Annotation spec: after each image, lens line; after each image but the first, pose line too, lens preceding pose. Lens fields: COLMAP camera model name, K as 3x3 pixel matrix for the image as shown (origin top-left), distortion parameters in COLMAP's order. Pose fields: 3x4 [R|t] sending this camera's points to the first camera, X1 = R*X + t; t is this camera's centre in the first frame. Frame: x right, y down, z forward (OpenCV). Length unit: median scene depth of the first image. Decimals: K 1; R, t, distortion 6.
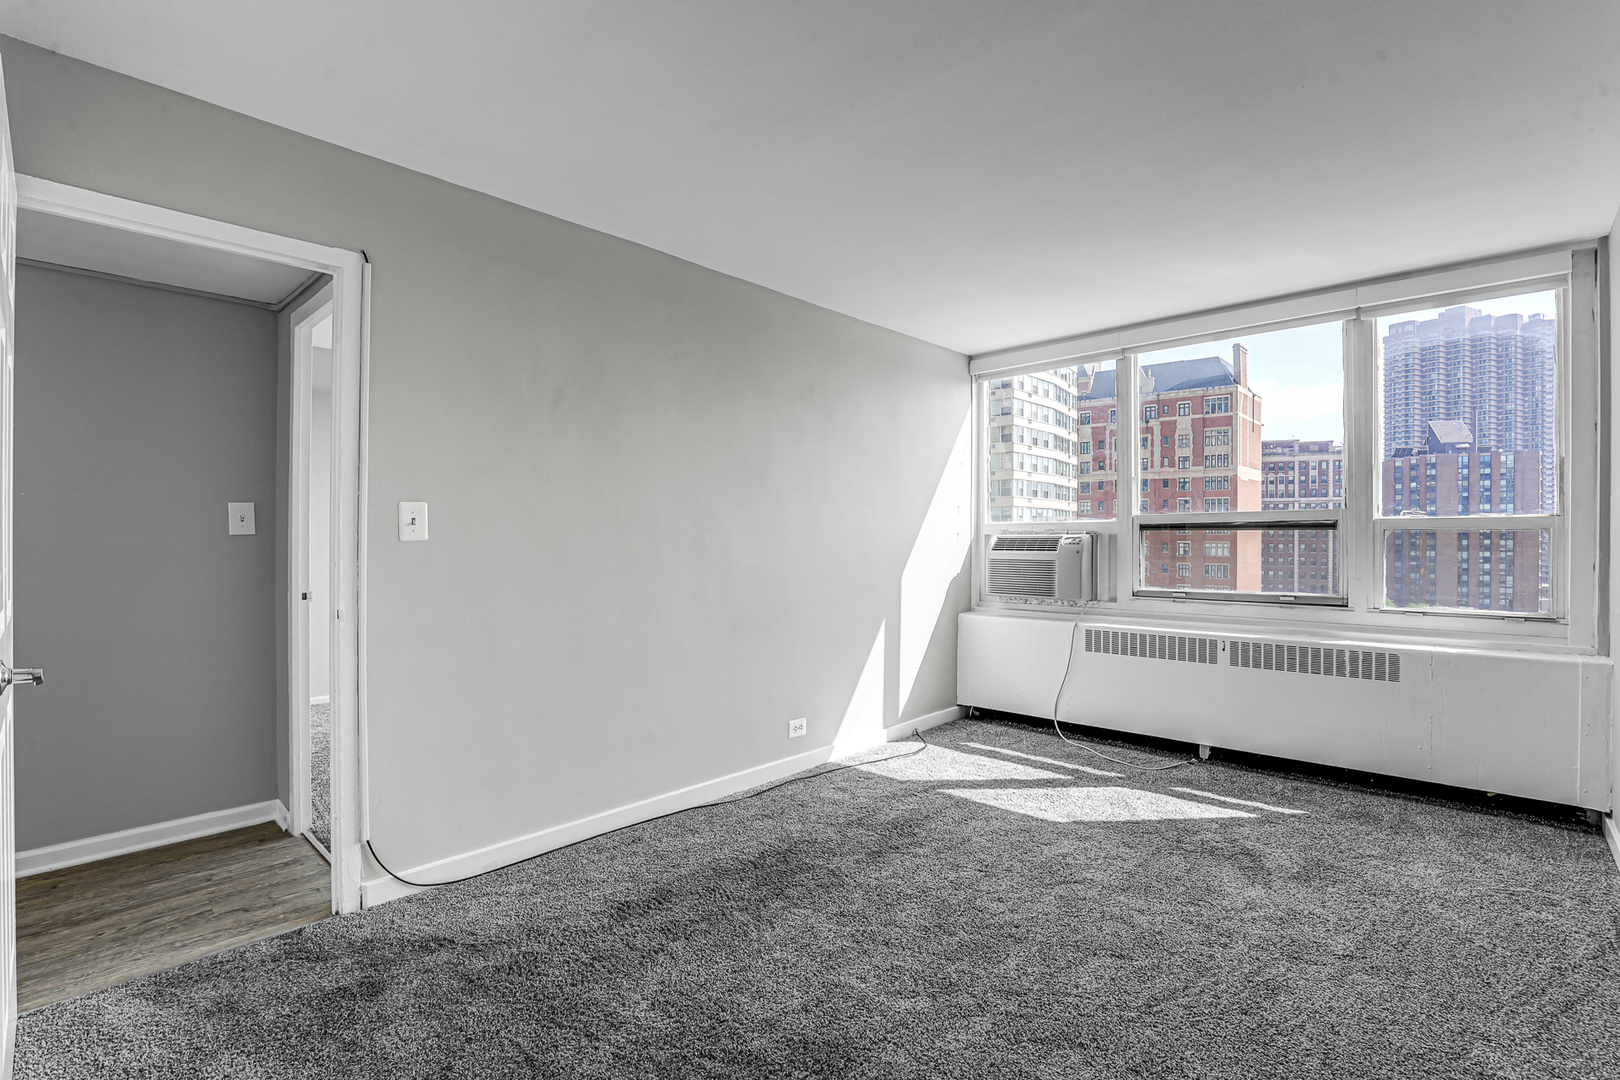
lens RADIAL K [[751.7, 0, 817.1], [0, 751.7, 538.9], [0, 0, 1]] dist [-0.033176, 0.005503]
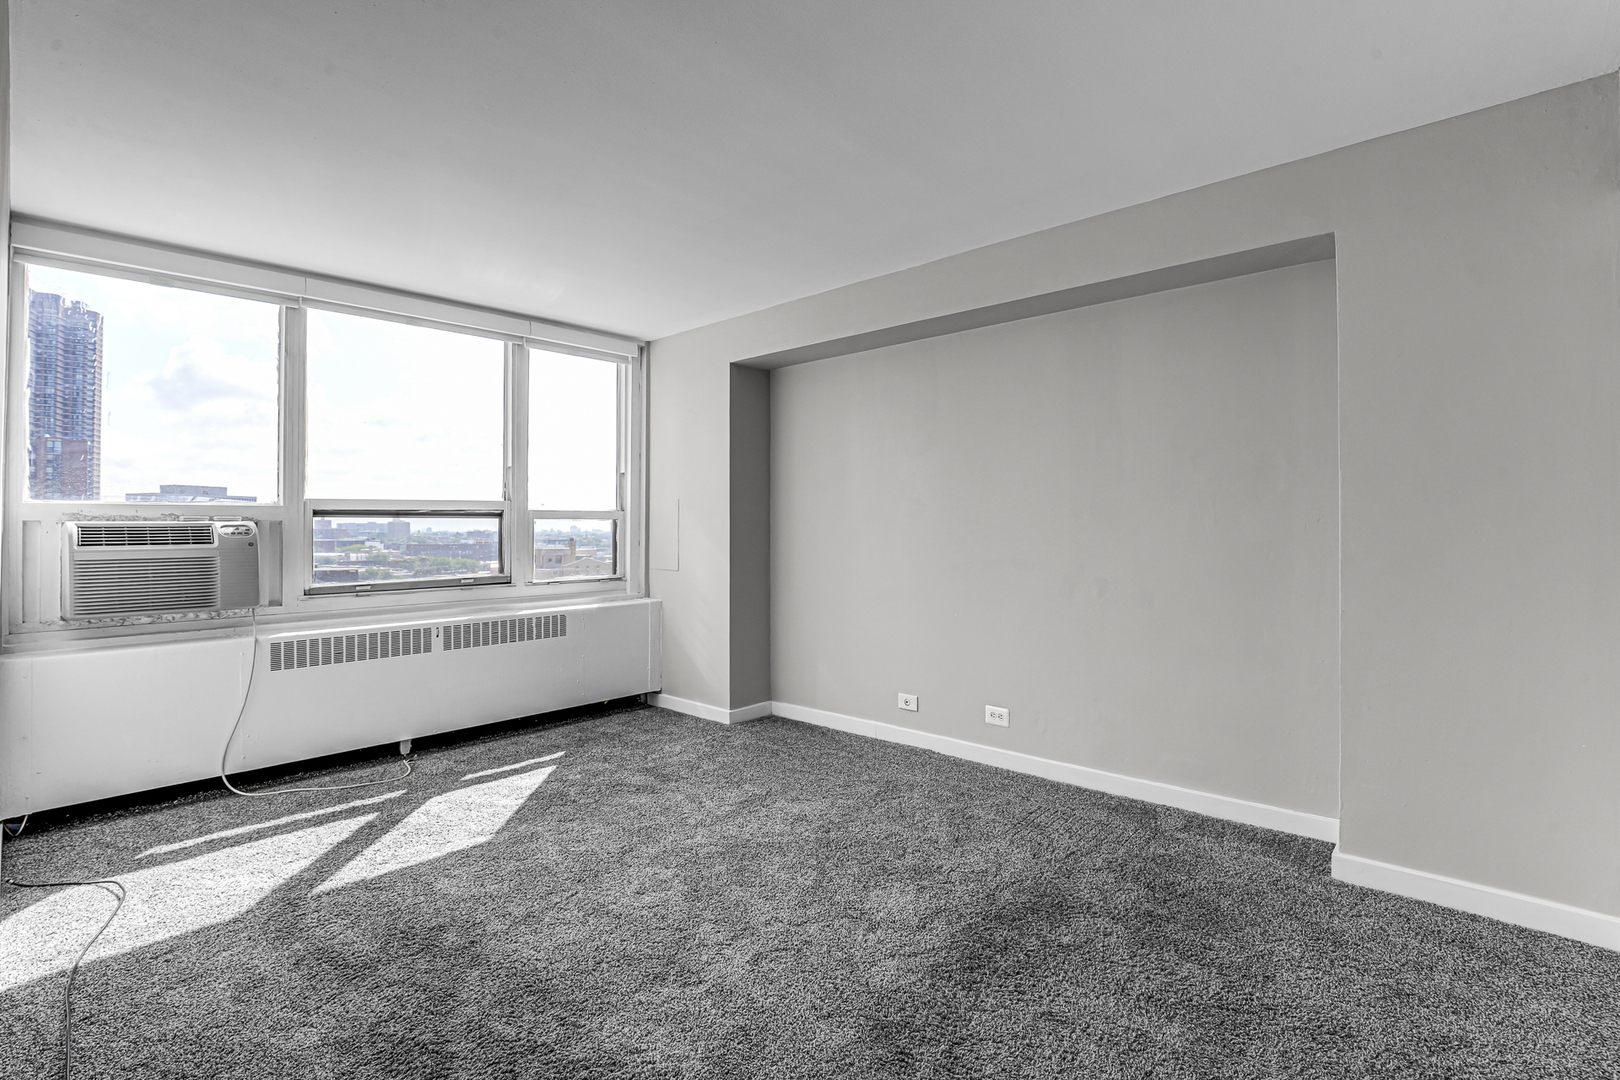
lens RADIAL K [[745.8, 0, 815.3], [0, 745.8, 529.7], [0, 0, 1]] dist [-0.023614, 0.000852]
pose [[-0.004829, -0.005190, 0.999975, -0.468597], [0.004039, 0.999978, 0.005210, 0.001238], [-0.999980, 0.004064, -0.004807, 0.499306]]
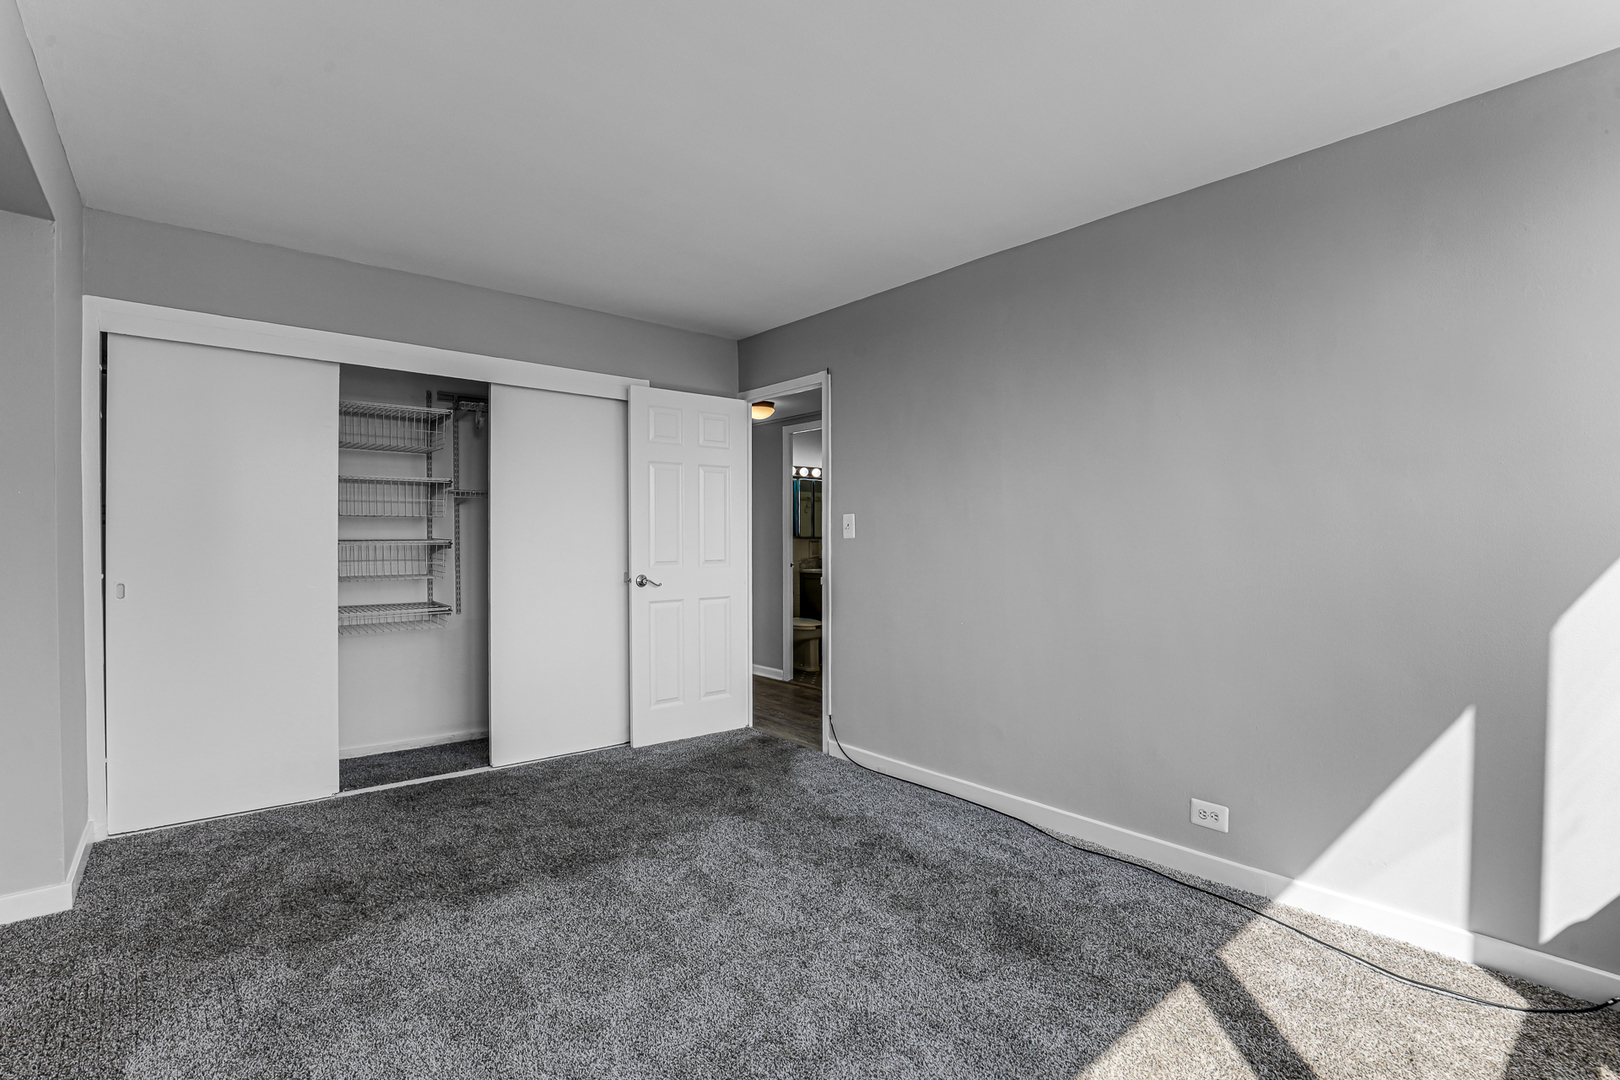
lens RADIAL K [[751.7, 0, 817.1], [0, 751.7, 538.9], [0, 0, 1]] dist [-0.033176, 0.005503]
pose [[-0.110841, -0.003485, -0.993832, 0.688980], [-0.006227, 0.999977, -0.002812, 0.005818], [0.993819, 0.005877, -0.110860, 0.725356]]
